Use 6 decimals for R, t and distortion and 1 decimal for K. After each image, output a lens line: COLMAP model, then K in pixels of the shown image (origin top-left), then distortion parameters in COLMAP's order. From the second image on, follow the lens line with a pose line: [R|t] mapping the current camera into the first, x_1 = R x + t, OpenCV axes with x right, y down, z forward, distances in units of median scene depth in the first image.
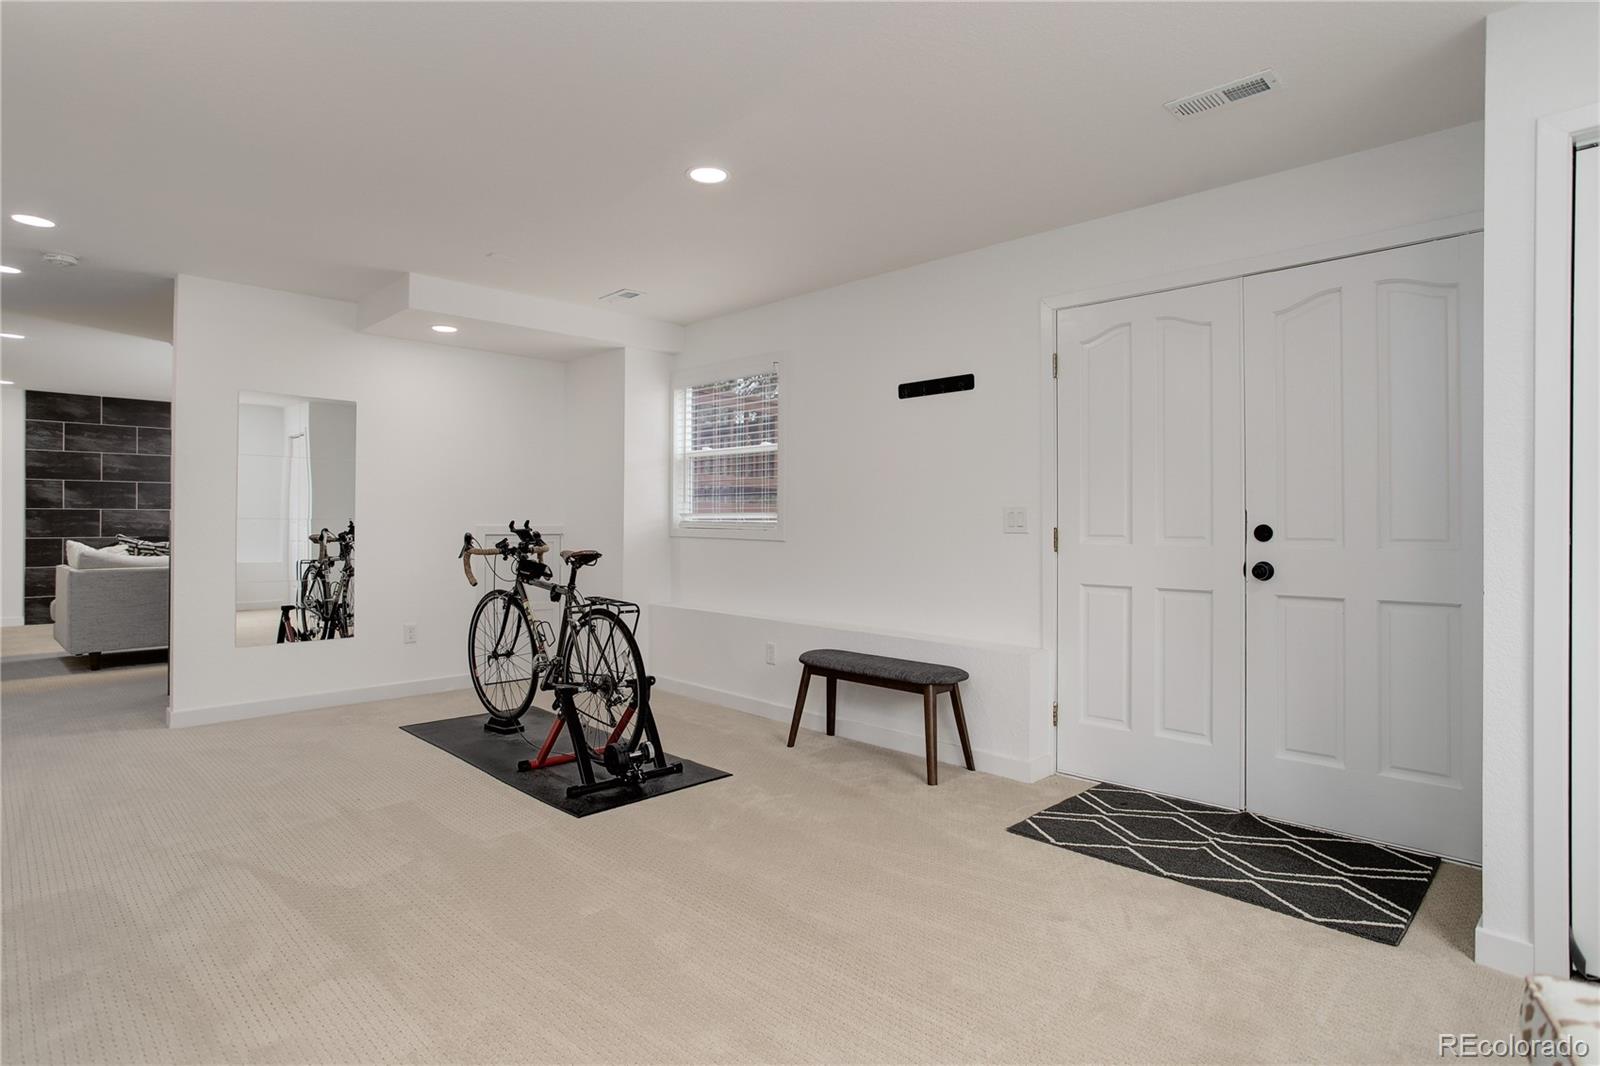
lens RADIAL K [[836.7, 0, 792.2], [0, 836.7, 531.0], [0, 0, 1]] dist [-0.012055, 0.003729]
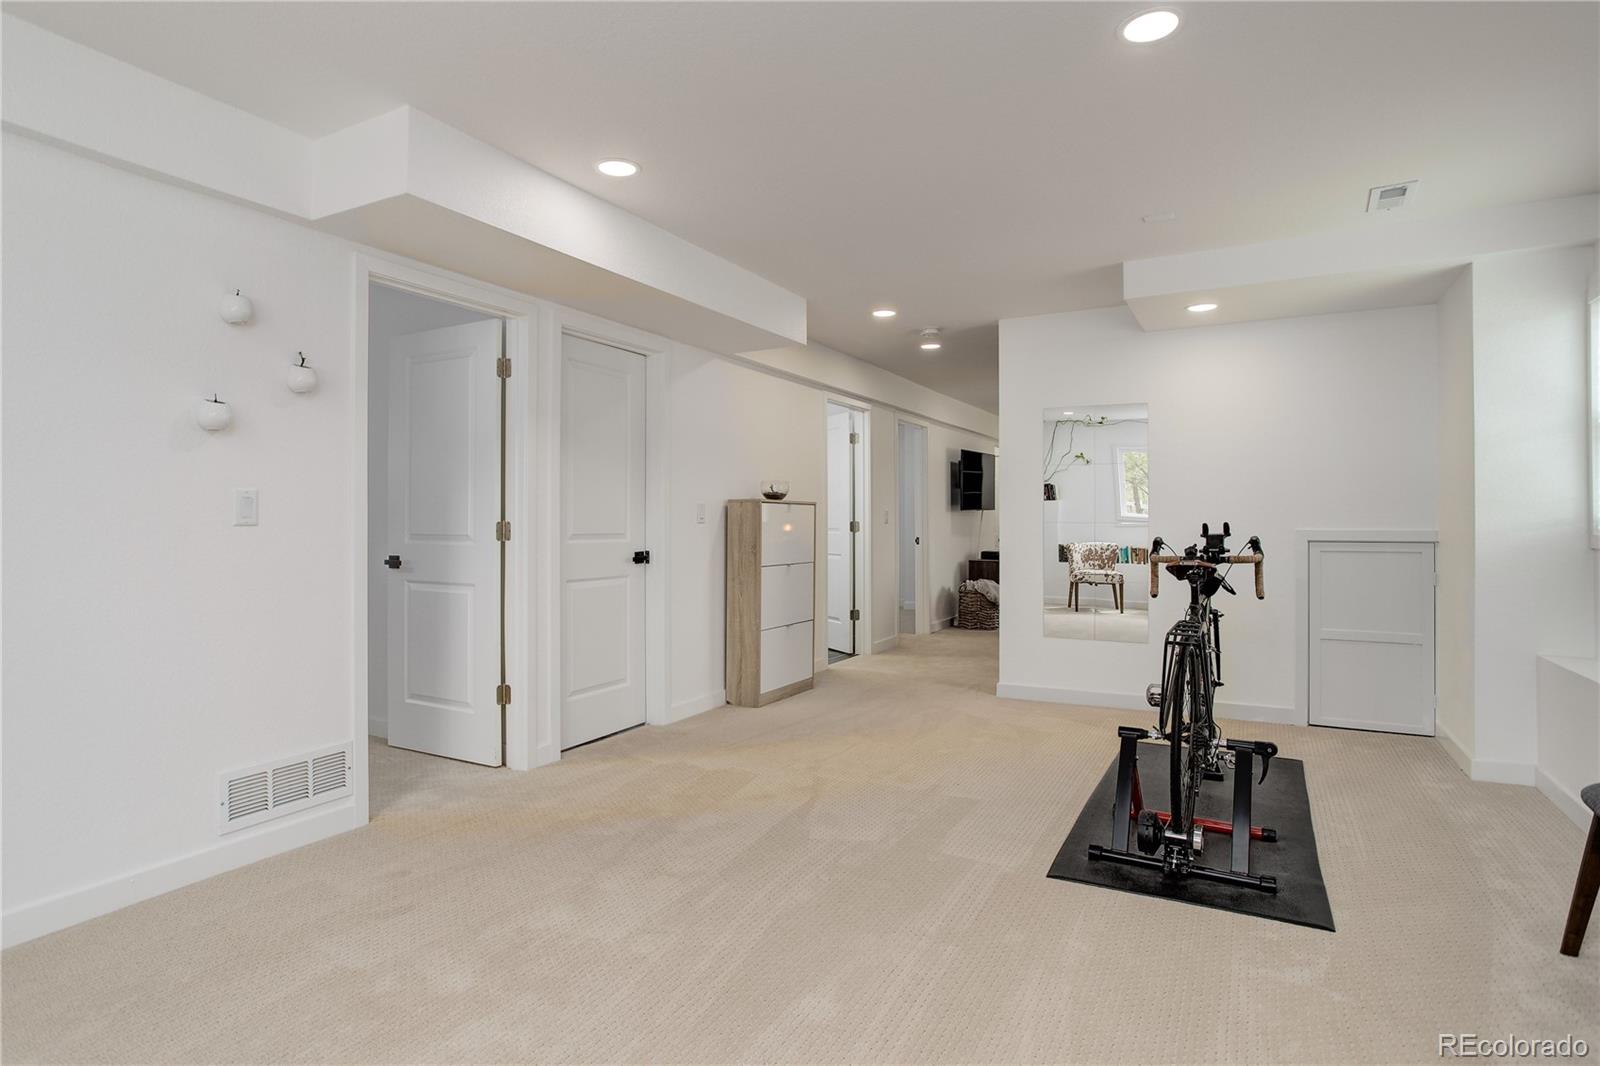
lens RADIAL K [[836.7, 0, 790.6], [0, 836.7, 521.4], [0, 0, 1]] dist [-0.012055, 0.003729]
pose [[0.282708, -0.009389, -0.959160, 0.367934], [-0.009464, 0.999876, -0.012577, -0.000183], [0.959159, 0.012633, 0.282585, 0.394043]]
